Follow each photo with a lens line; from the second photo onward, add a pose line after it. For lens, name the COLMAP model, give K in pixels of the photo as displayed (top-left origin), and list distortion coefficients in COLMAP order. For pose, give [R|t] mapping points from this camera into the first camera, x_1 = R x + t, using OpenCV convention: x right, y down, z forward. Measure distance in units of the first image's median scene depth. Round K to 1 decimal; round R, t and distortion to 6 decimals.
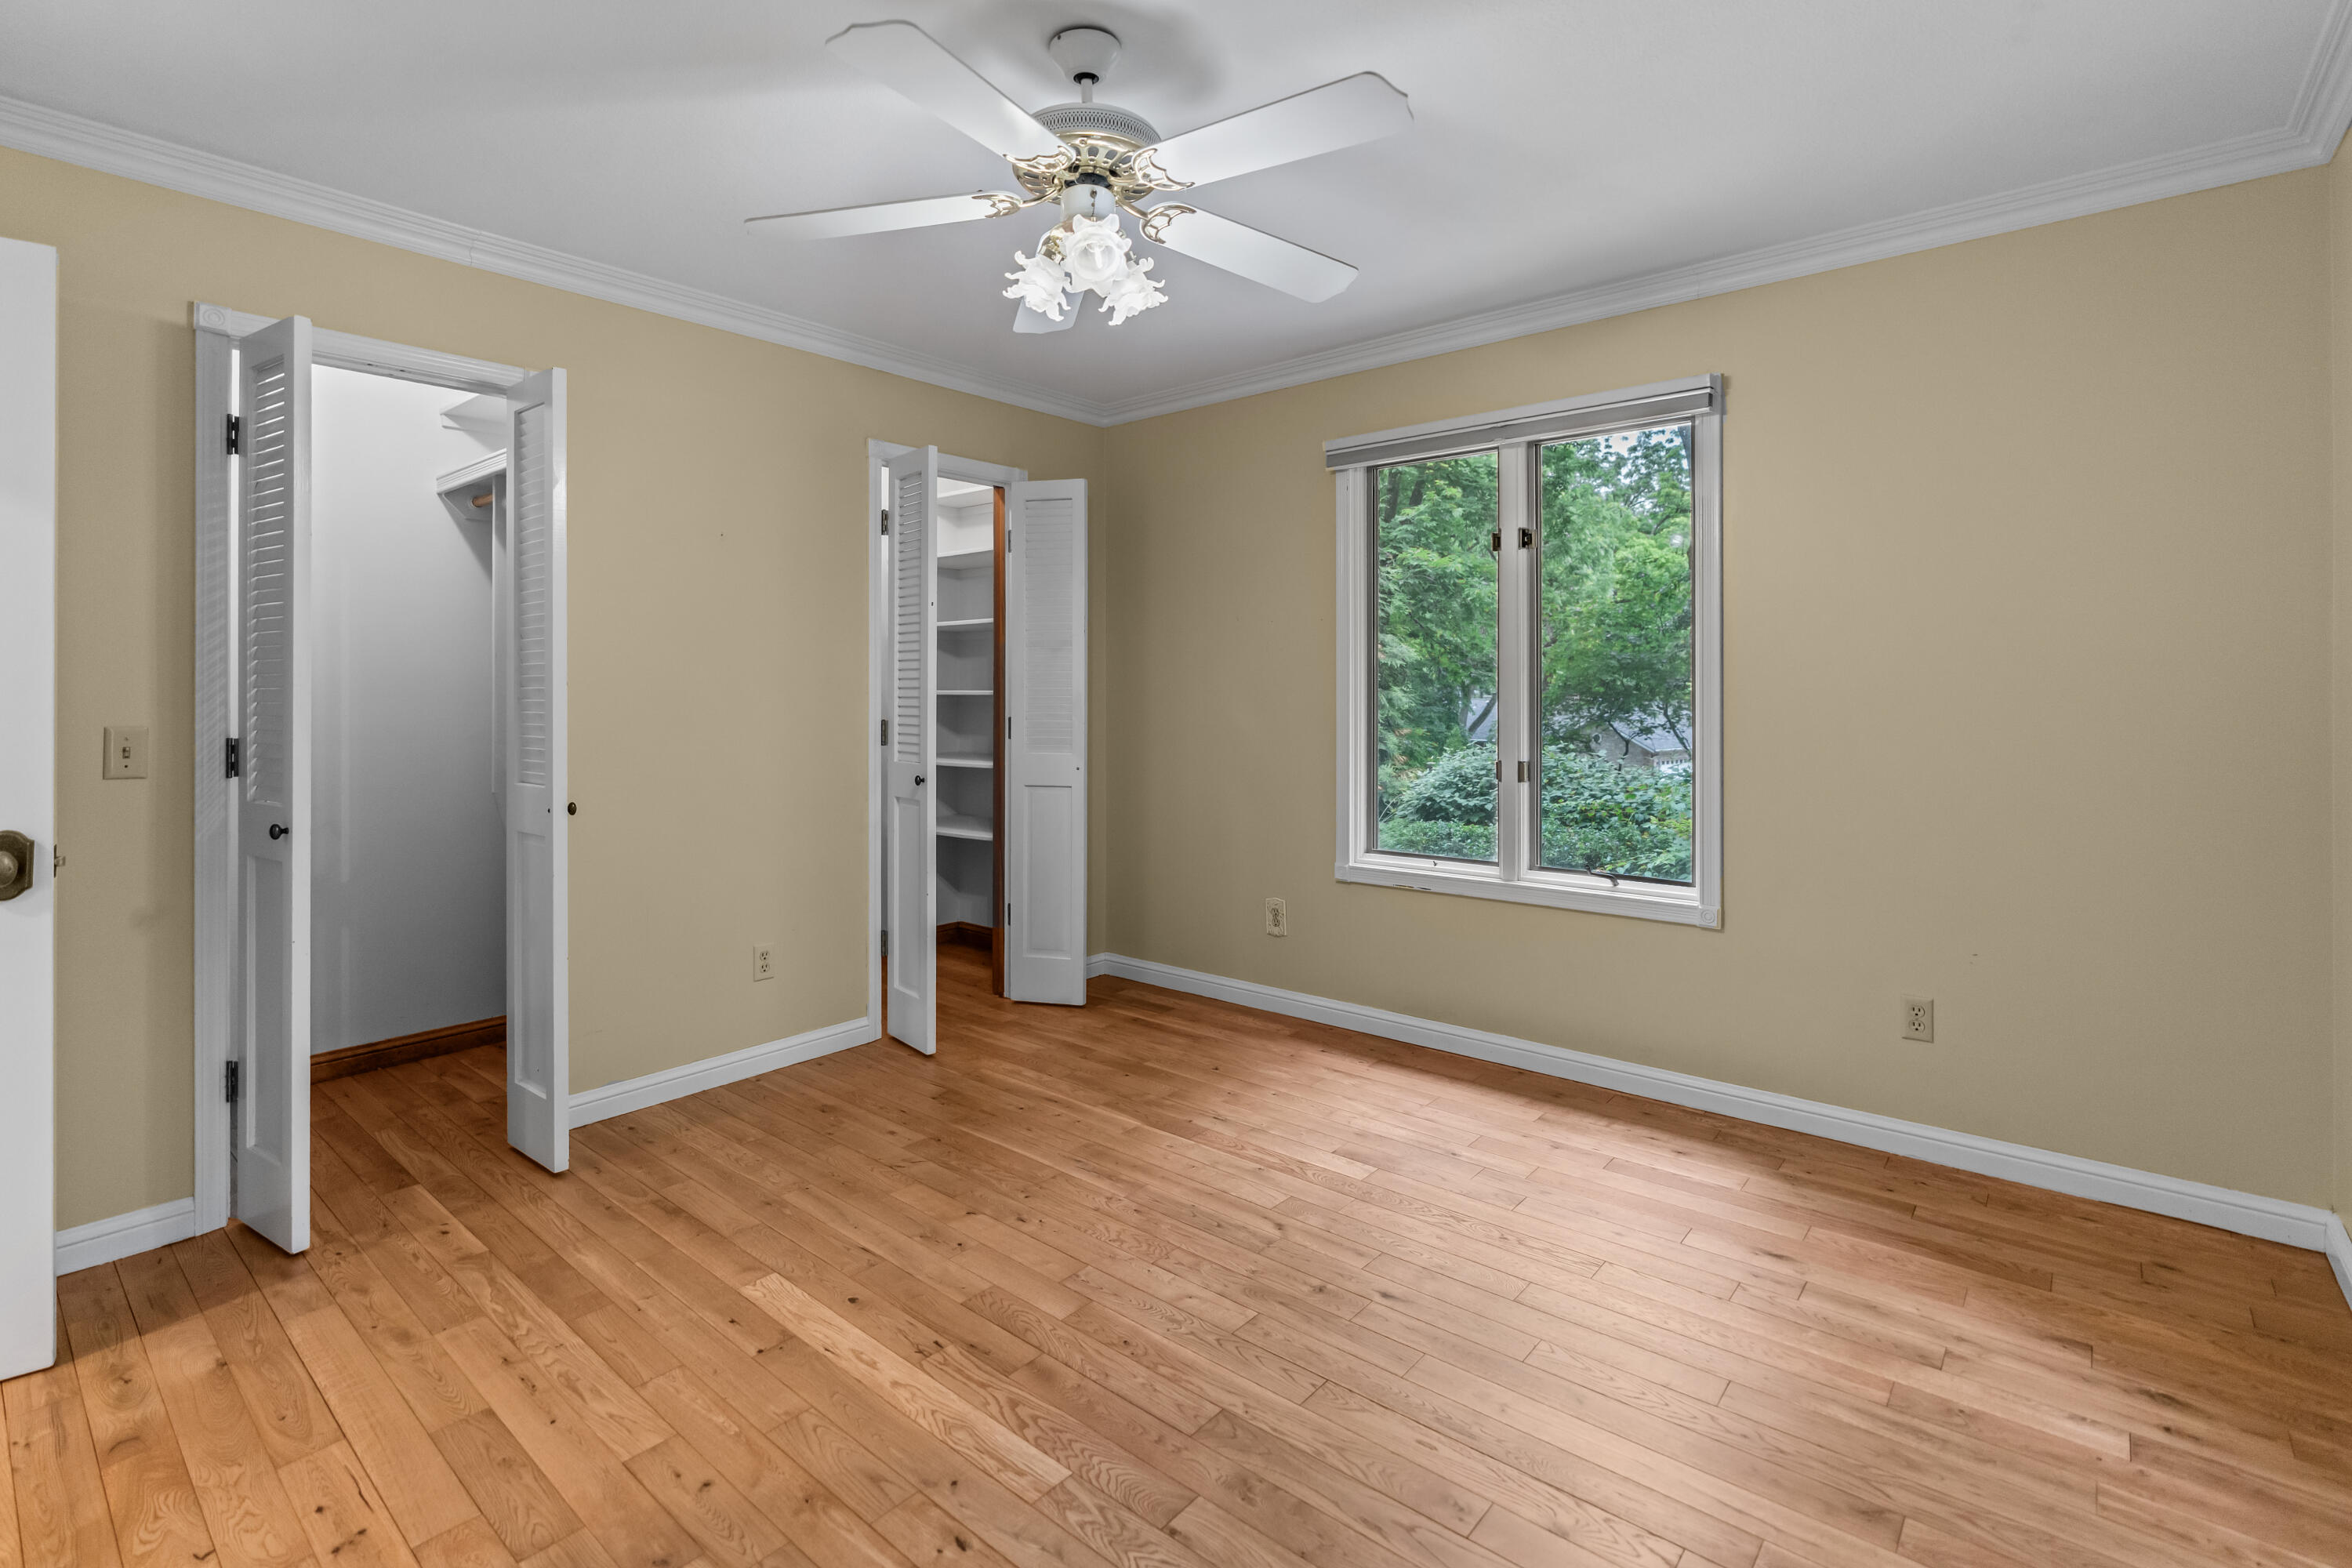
lens RADIAL K [[1061.3, 0, 1164.2], [0, 1061.3, 696.1], [0, 0, 1]] dist [-0.010051, 0.003352]
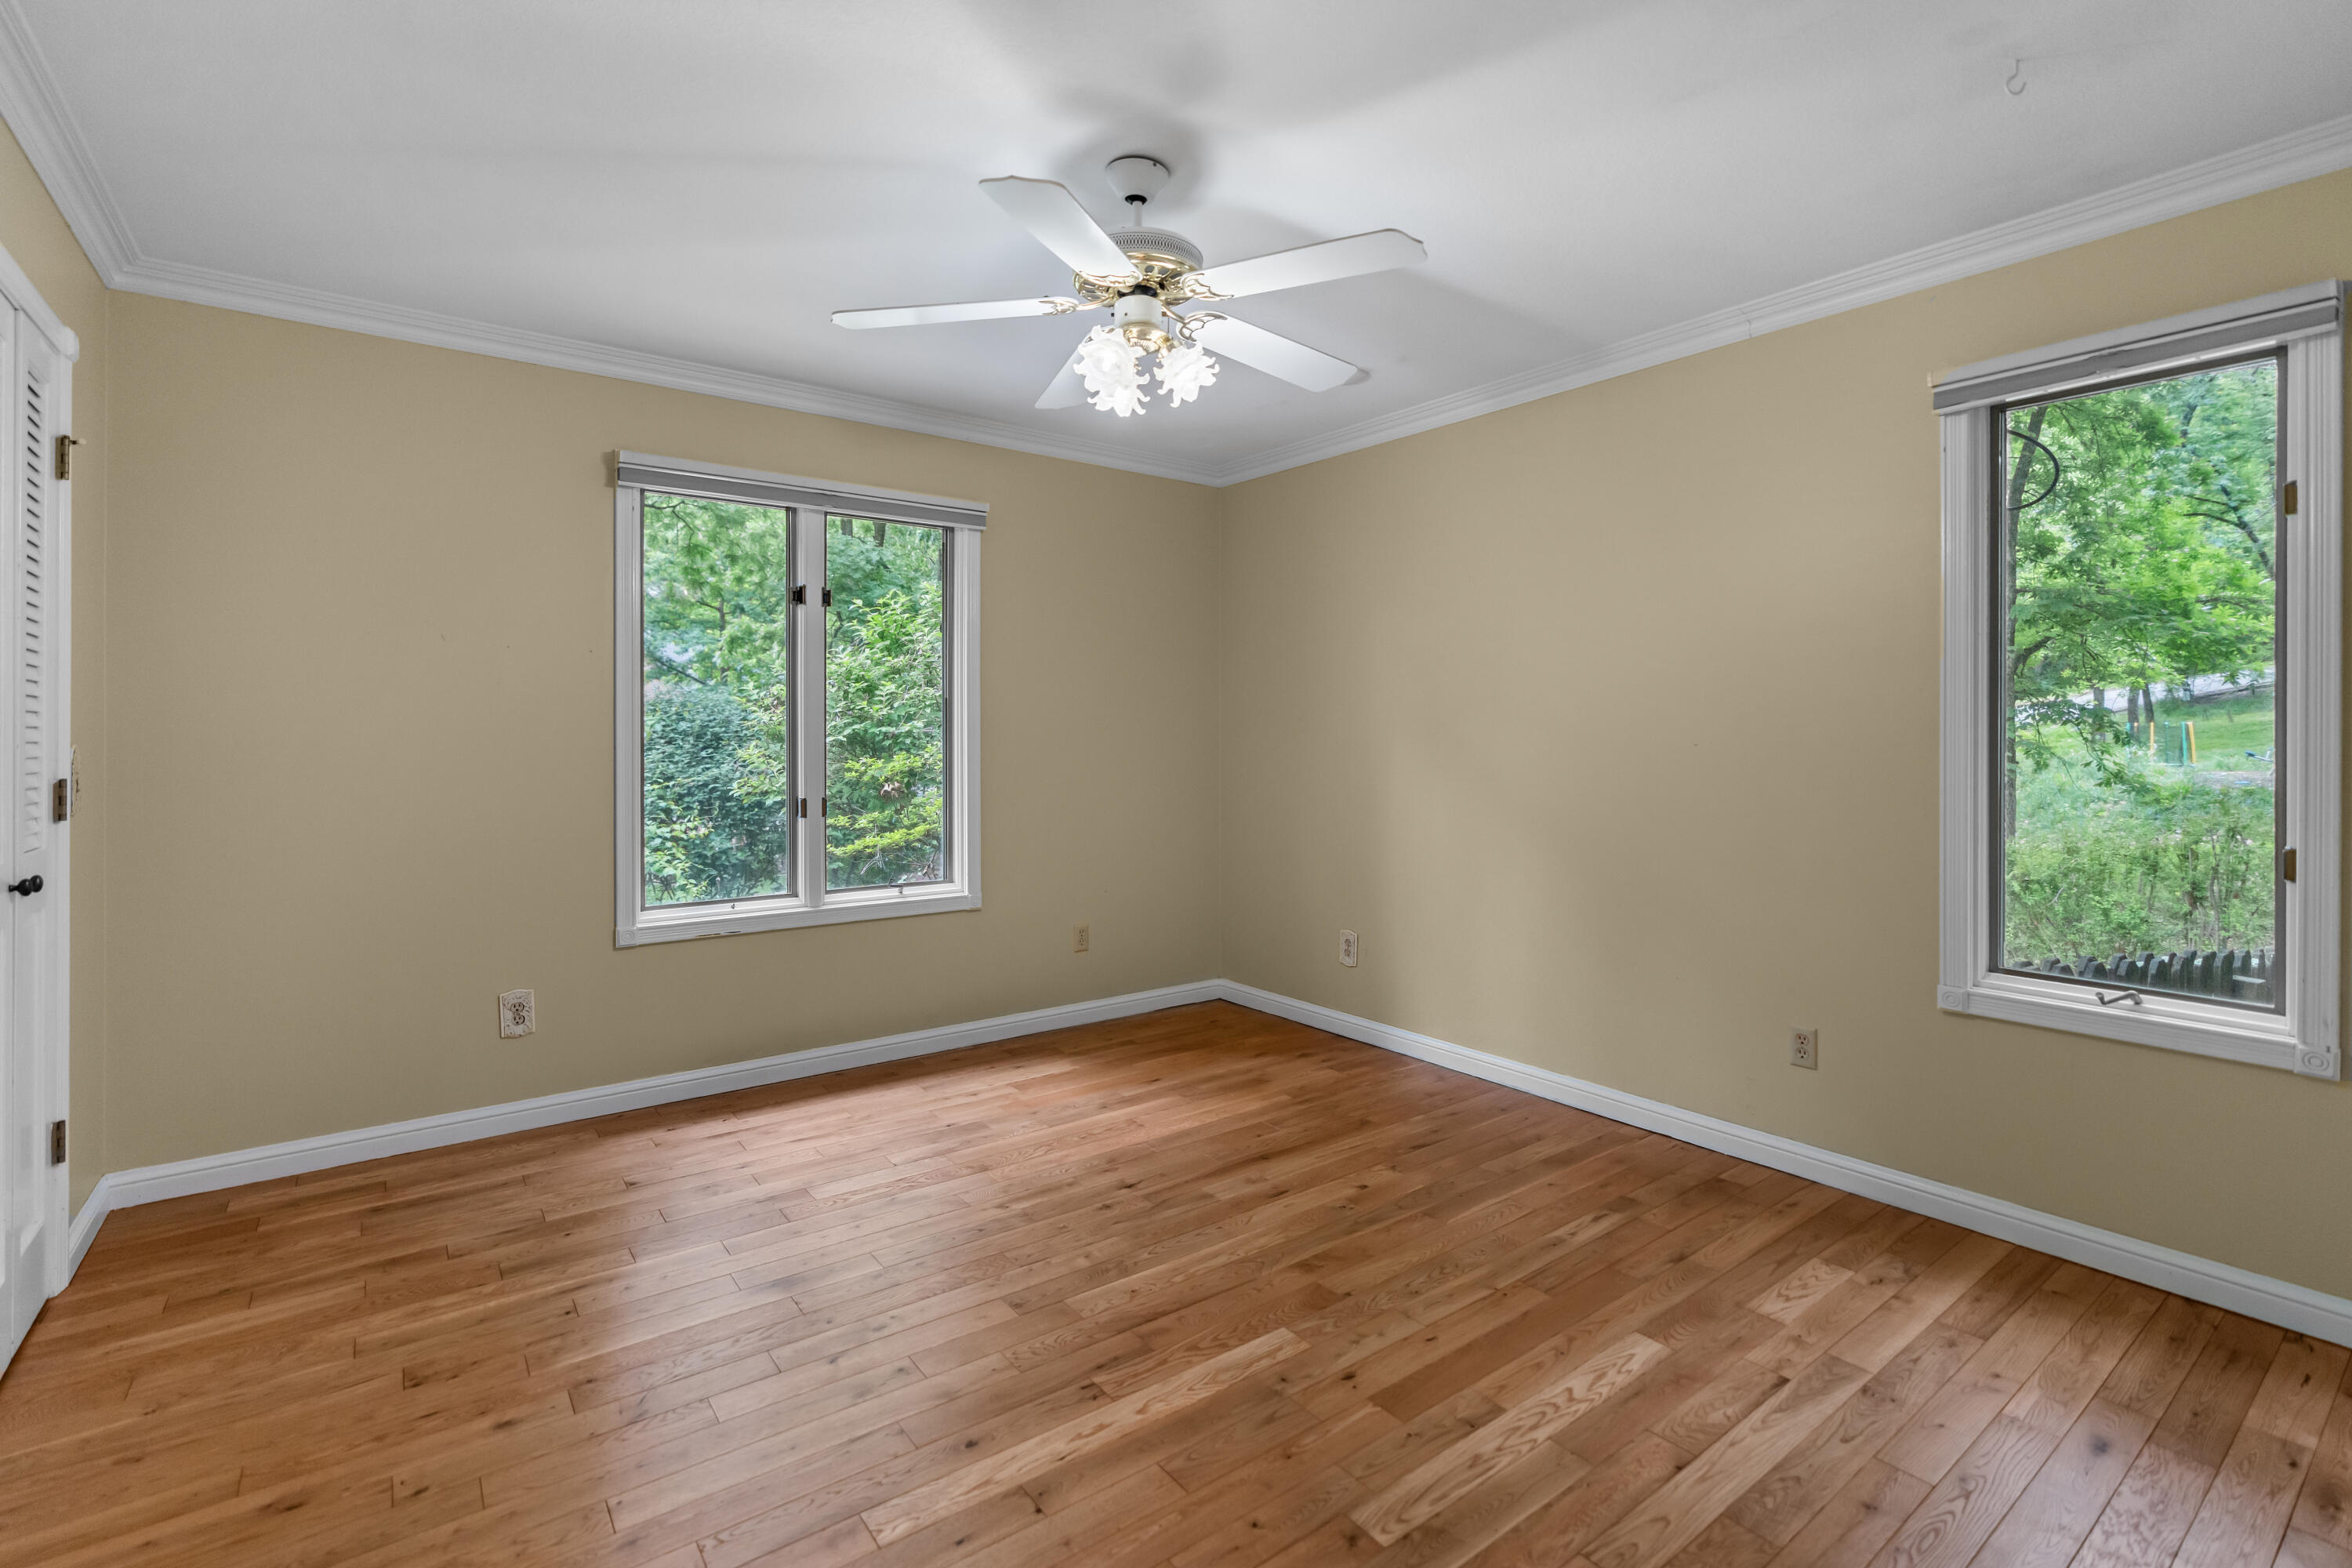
lens RADIAL K [[1061.3, 0, 1174.2], [0, 1061.3, 763.2], [0, 0, 1]] dist [-0.010051, 0.003352]
pose [[0.230193, -0.024252, 0.972843, -1.093150], [0.002568, 0.999701, 0.024314, 0.001889], [-0.973142, -0.003099, 0.230186, 0.658445]]
